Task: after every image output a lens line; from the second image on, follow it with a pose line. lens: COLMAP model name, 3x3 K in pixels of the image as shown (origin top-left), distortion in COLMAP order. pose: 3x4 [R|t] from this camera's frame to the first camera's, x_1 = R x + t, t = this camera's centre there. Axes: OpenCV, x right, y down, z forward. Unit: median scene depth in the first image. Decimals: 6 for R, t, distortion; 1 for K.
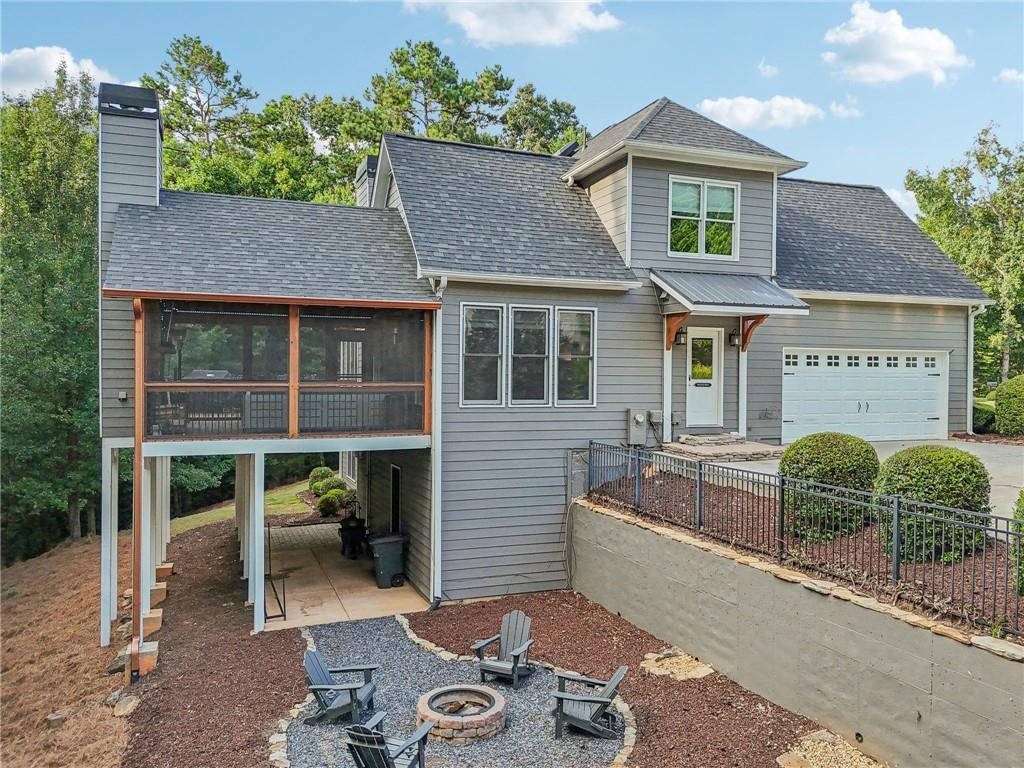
lens RADIAL K [[788.9, 0, 512.0], [0, 788.9, 384.0], [0, 0, 1]] dist [0.062010, -0.001760]
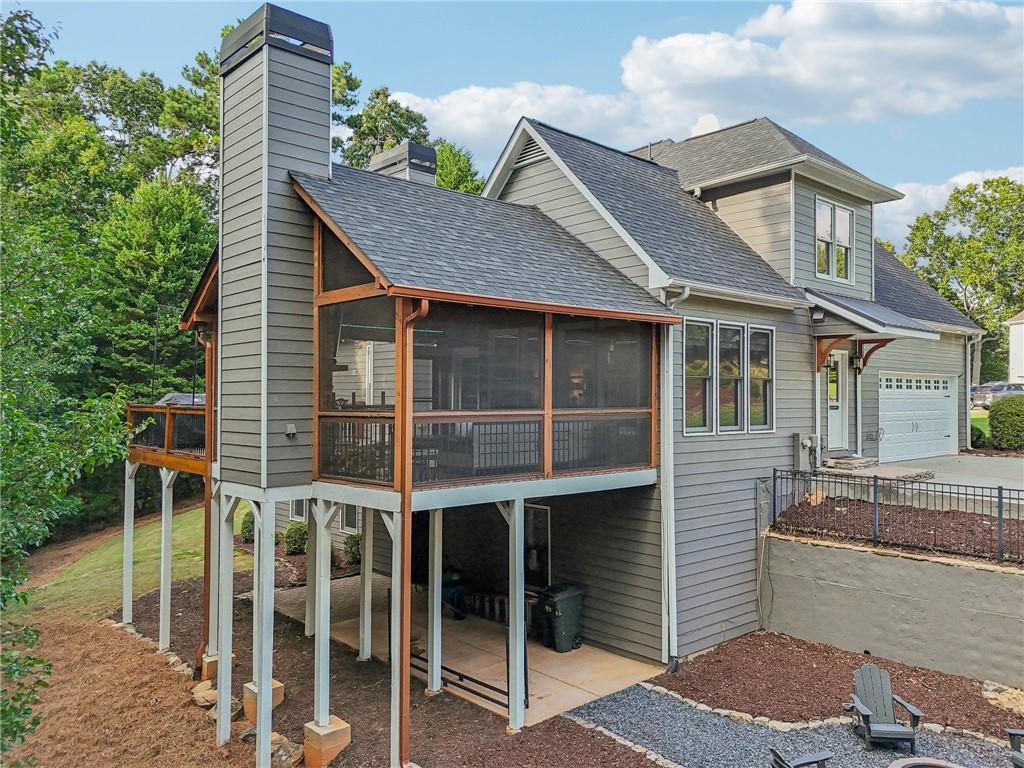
lens RADIAL K [[793.3, 0, 512.0], [0, 793.3, 384.0], [0, 0, 1]] dist [0.023246, -0.001194]
pose [[0.931177, 0.003114, 0.364555, -0.558542], [0.006419, 0.999668, -0.024936, -0.007282], [-0.364512, 0.025560, 0.930848, 0.242191]]
